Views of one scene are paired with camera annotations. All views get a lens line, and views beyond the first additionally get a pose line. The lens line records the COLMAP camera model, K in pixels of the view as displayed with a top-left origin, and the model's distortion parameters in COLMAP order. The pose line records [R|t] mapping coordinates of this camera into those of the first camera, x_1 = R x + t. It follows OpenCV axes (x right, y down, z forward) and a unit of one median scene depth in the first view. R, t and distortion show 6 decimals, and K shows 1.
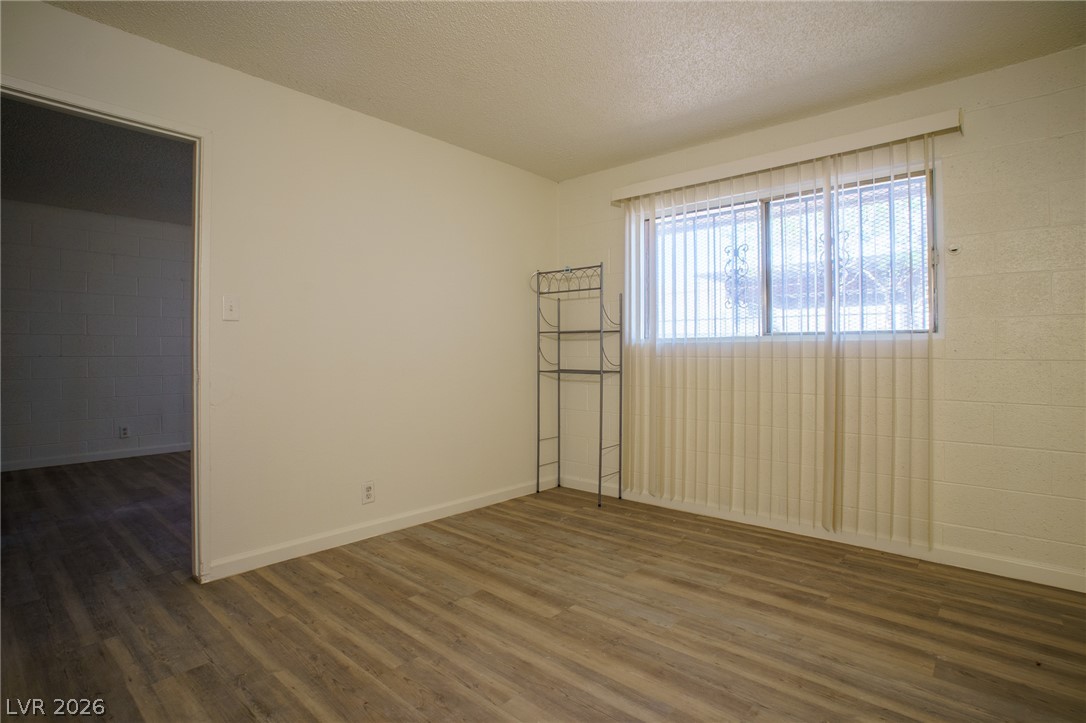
lens RADIAL K [[540.8, 0, 543.0], [0, 540.8, 361.5], [0, 0, 1]] dist [-0.081704, 0.032340]
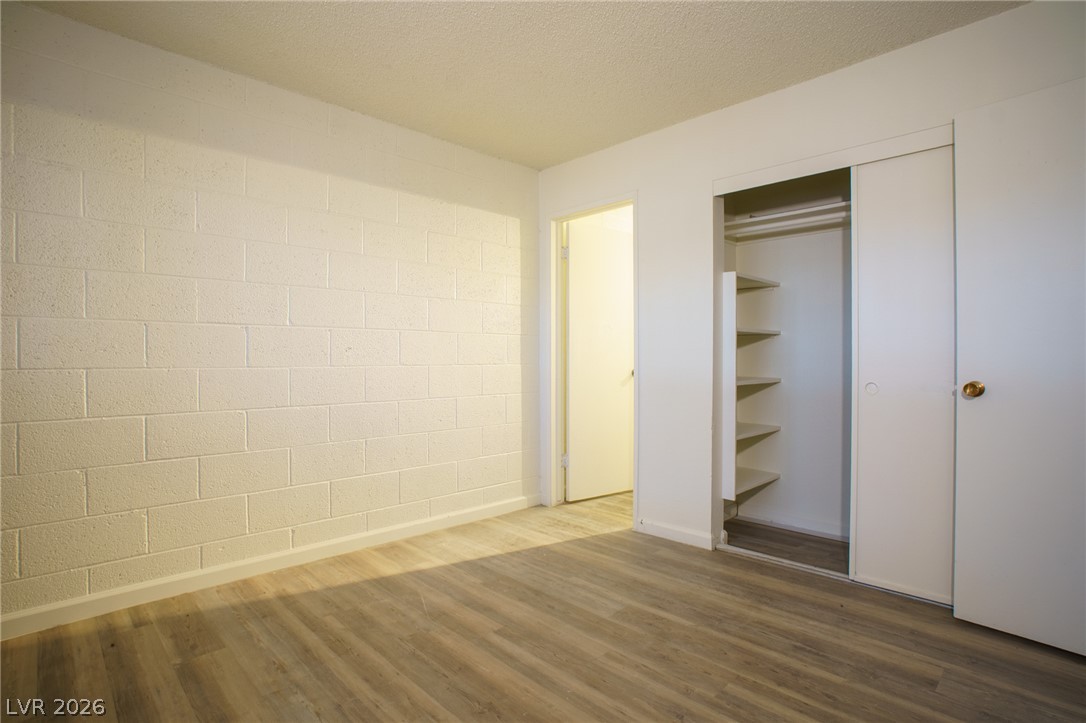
lens RADIAL K [[540.8, 0, 543.0], [0, 540.8, 361.5], [0, 0, 1]] dist [-0.081704, 0.032340]
pose [[-0.997701, 0.002225, 0.067728, -0.005562], [0.003625, 0.999782, 0.020553, -0.020627], [-0.067668, 0.020752, -0.997492, 1.348000]]
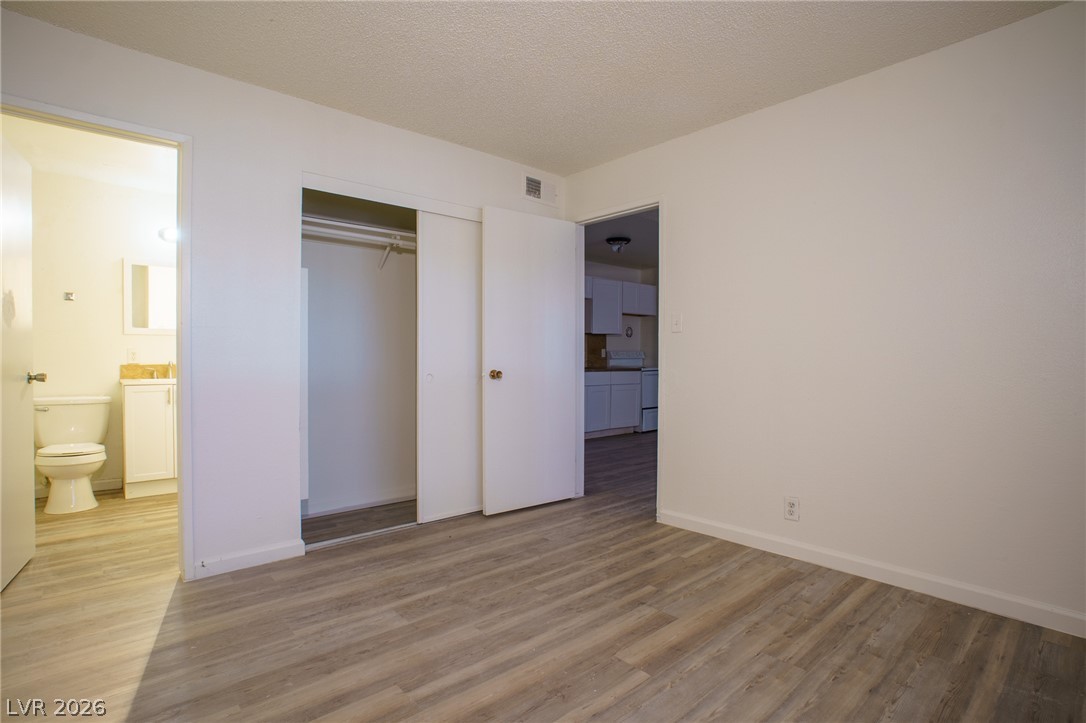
lens RADIAL K [[536.3, 0, 546.8], [0, 536.3, 360.9], [0, 0, 1]] dist [-0.061373, 0.021031]
pose [[-0.109184, 0.007515, -0.993993, 0.725802], [-0.018829, 0.999776, 0.009627, -0.008033], [0.993843, 0.019767, -0.109018, 0.798910]]
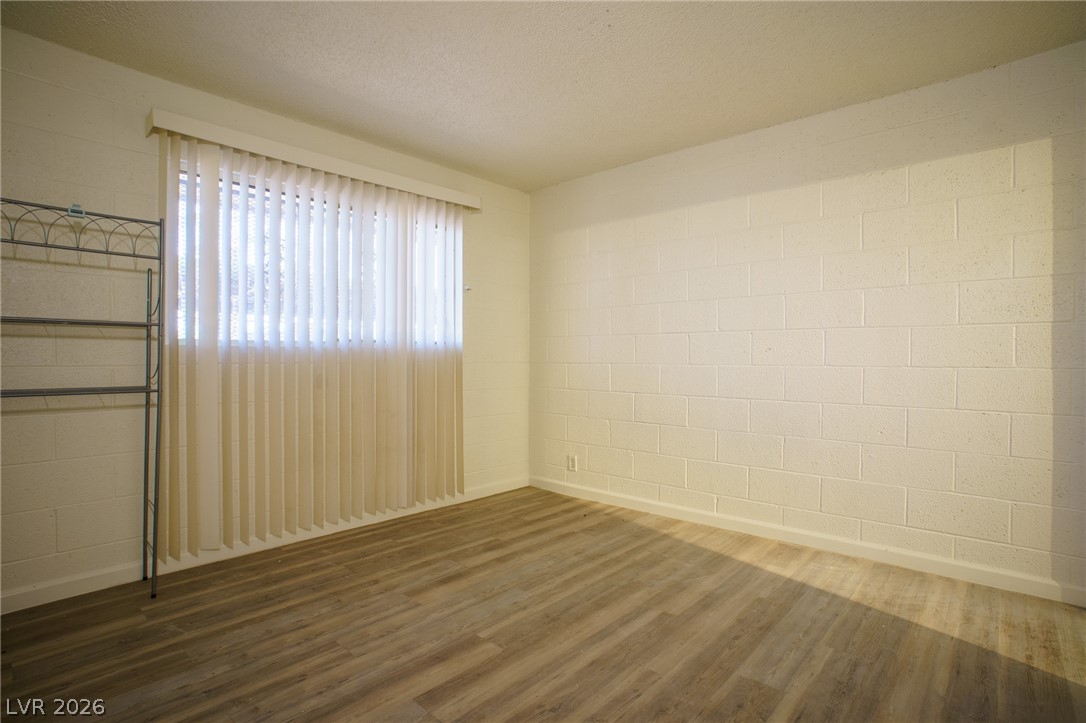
lens RADIAL K [[536.3, 0, 546.8], [0, 536.3, 360.9], [0, 0, 1]] dist [-0.061373, 0.021031]
pose [[0.004851, -0.006358, 0.999968, -0.730311], [0.014035, 0.999882, 0.006289, -0.014520], [-0.999890, 0.014004, 0.004939, 0.750275]]
